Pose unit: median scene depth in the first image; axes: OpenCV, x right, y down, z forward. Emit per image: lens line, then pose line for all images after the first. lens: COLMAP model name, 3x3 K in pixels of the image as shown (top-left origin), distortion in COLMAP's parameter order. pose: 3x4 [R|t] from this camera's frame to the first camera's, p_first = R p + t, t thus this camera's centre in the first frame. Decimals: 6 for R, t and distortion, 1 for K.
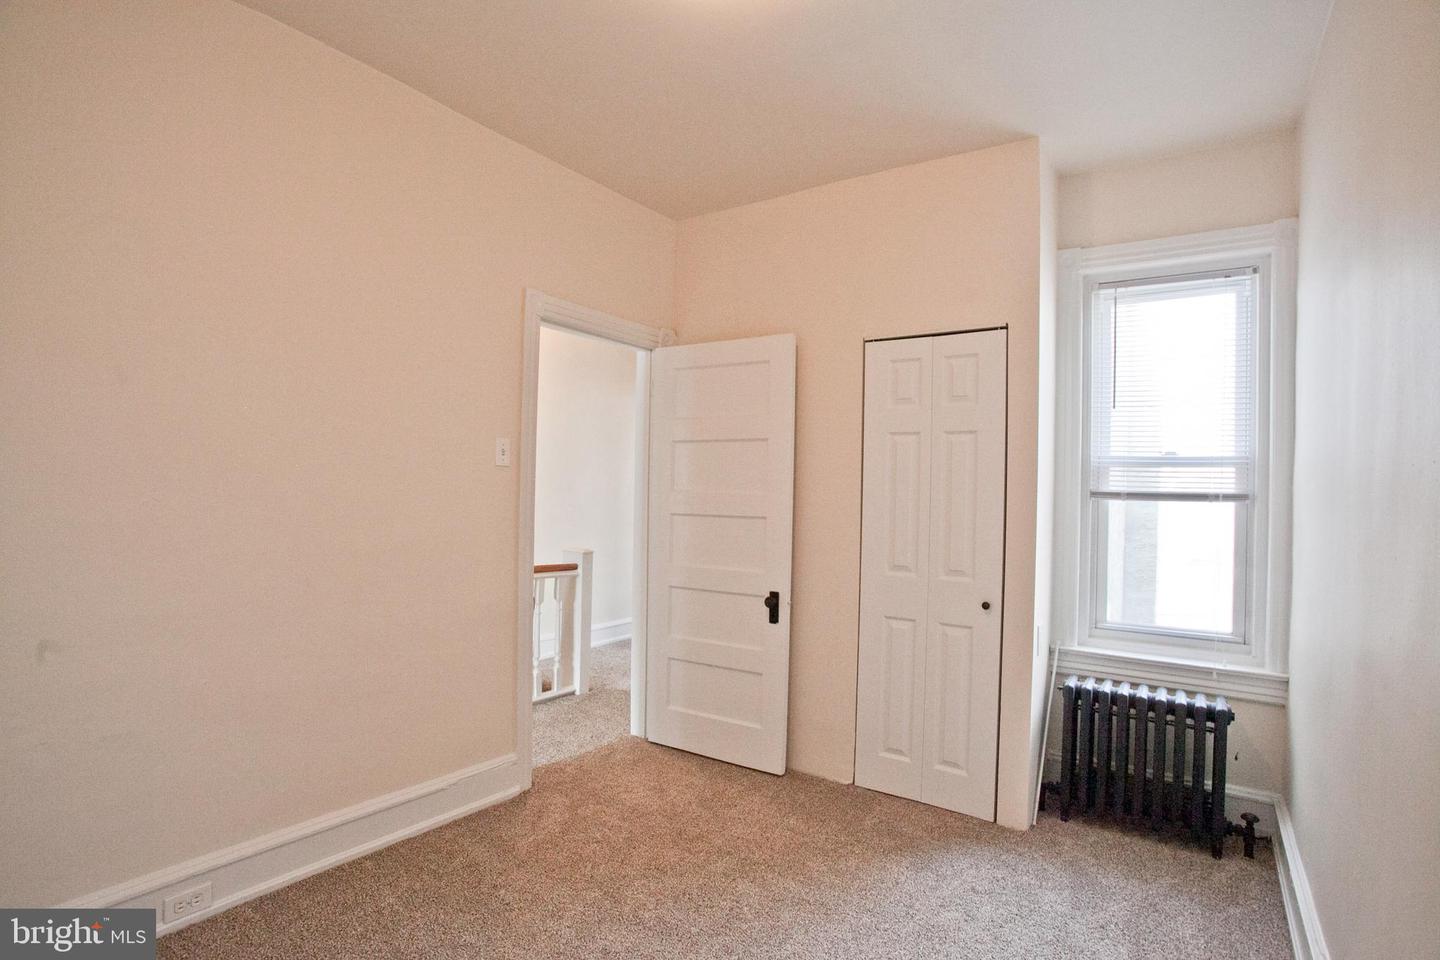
lens RADIAL K [[703.6, 0, 718.1], [0, 703.6, 483.7], [0, 0, 1]] dist [-0.083397, 0.040657]
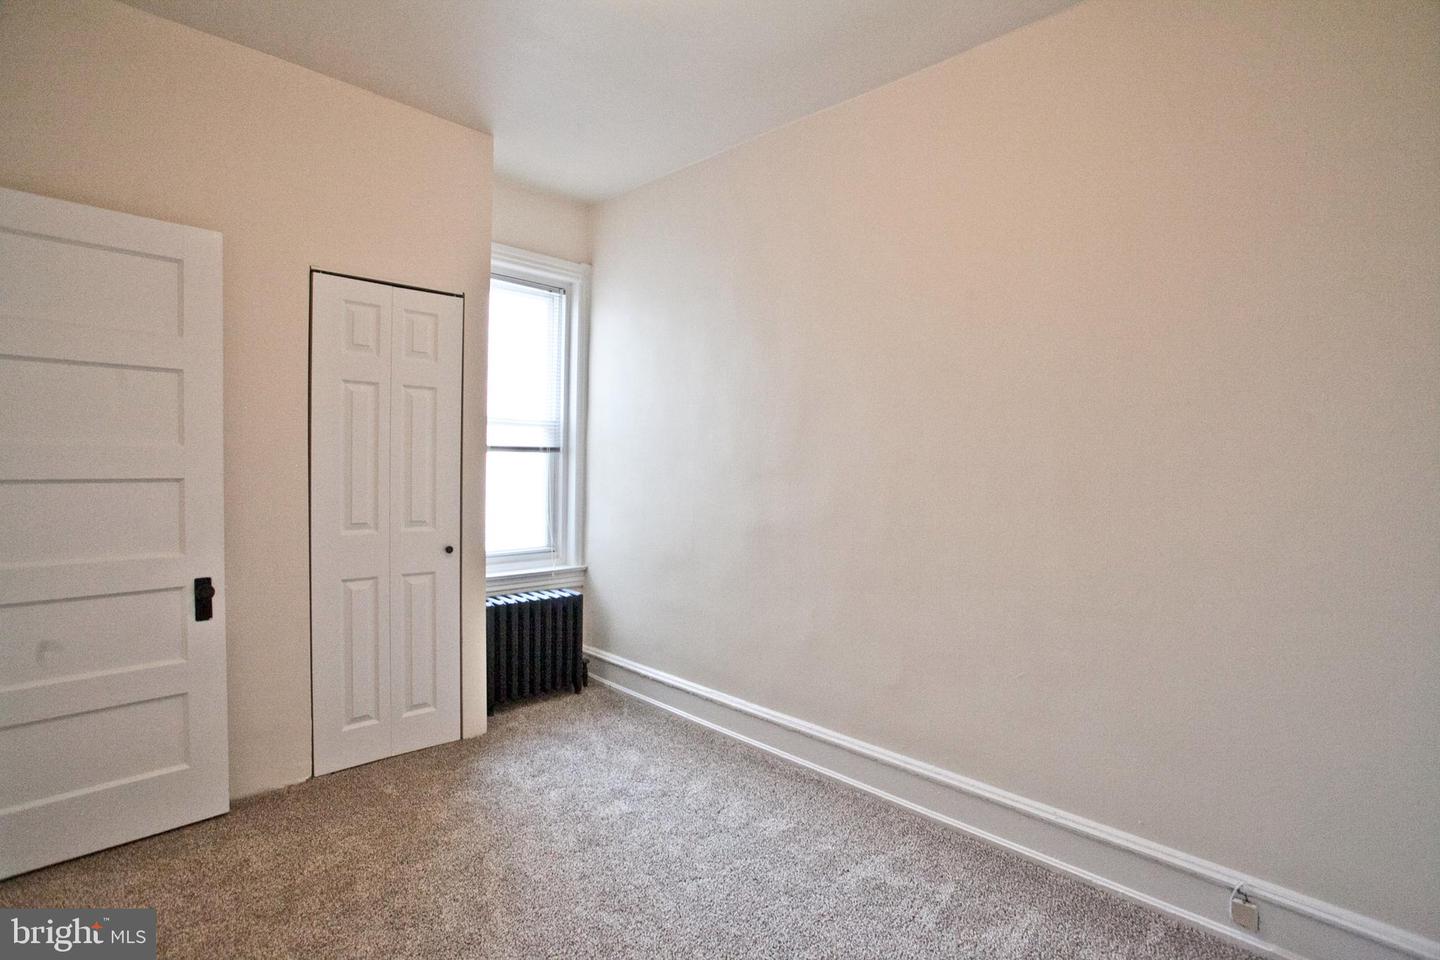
lens RADIAL K [[703.6, 0, 718.1], [0, 703.6, 483.7], [0, 0, 1]] dist [-0.083397, 0.040657]
pose [[0.178016, -0.052158, 0.982644, -0.612496], [-0.026257, 0.997987, 0.057729, -0.002705], [-0.983677, -0.036078, 0.176288, 0.394792]]
